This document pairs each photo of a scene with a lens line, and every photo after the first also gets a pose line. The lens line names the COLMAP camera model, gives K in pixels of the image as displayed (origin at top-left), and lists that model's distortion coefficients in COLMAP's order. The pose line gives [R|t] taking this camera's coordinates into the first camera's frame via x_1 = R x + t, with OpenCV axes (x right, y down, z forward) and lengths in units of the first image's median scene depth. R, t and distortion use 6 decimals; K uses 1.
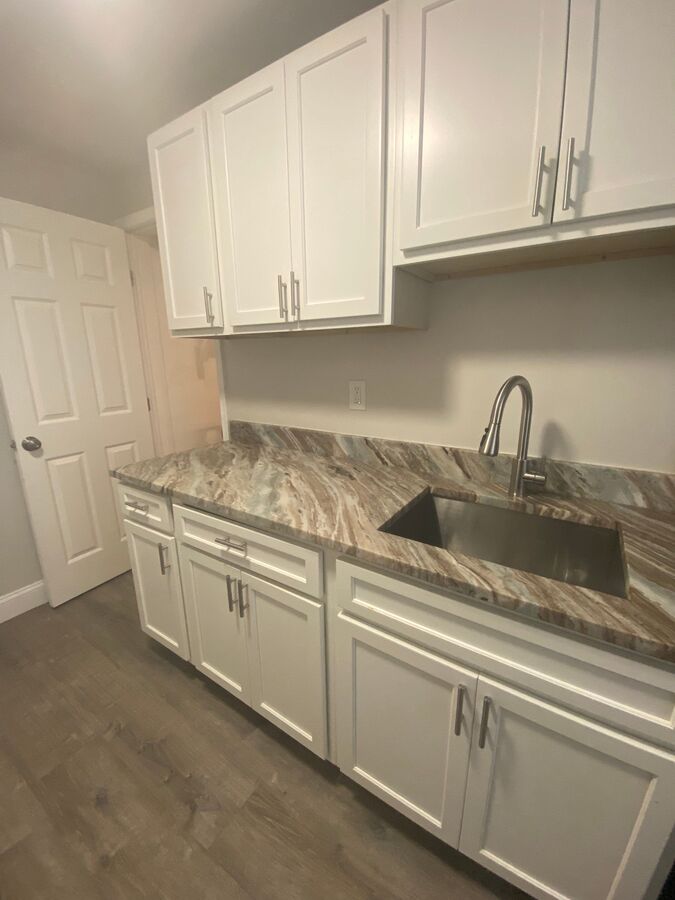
lens RADIAL K [[365.2, 0, 340.1], [0, 365.2, 448.4], [0, 0, 1]] dist [-0.001004, -0.005310]
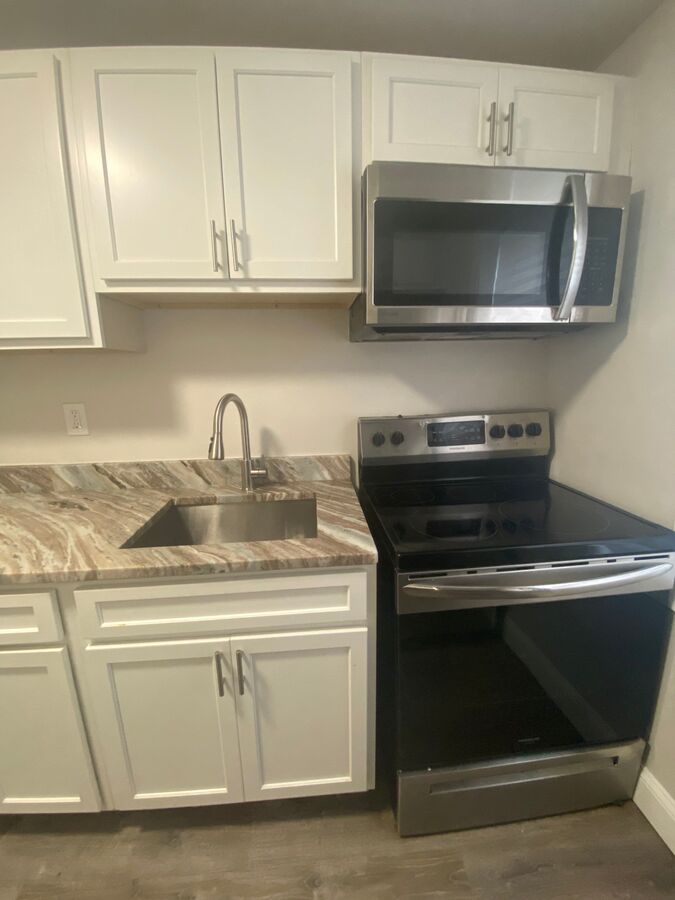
lens RADIAL K [[365.2, 0, 337.7], [0, 365.2, 448.4], [0, 0, 1]] dist [-0.001004, -0.005310]
pose [[0.788875, -0.128137, 0.601047, 0.008801], [0.157094, 0.987574, 0.004354, 0.040142], [-0.594137, 0.090986, 0.799202, -0.186413]]
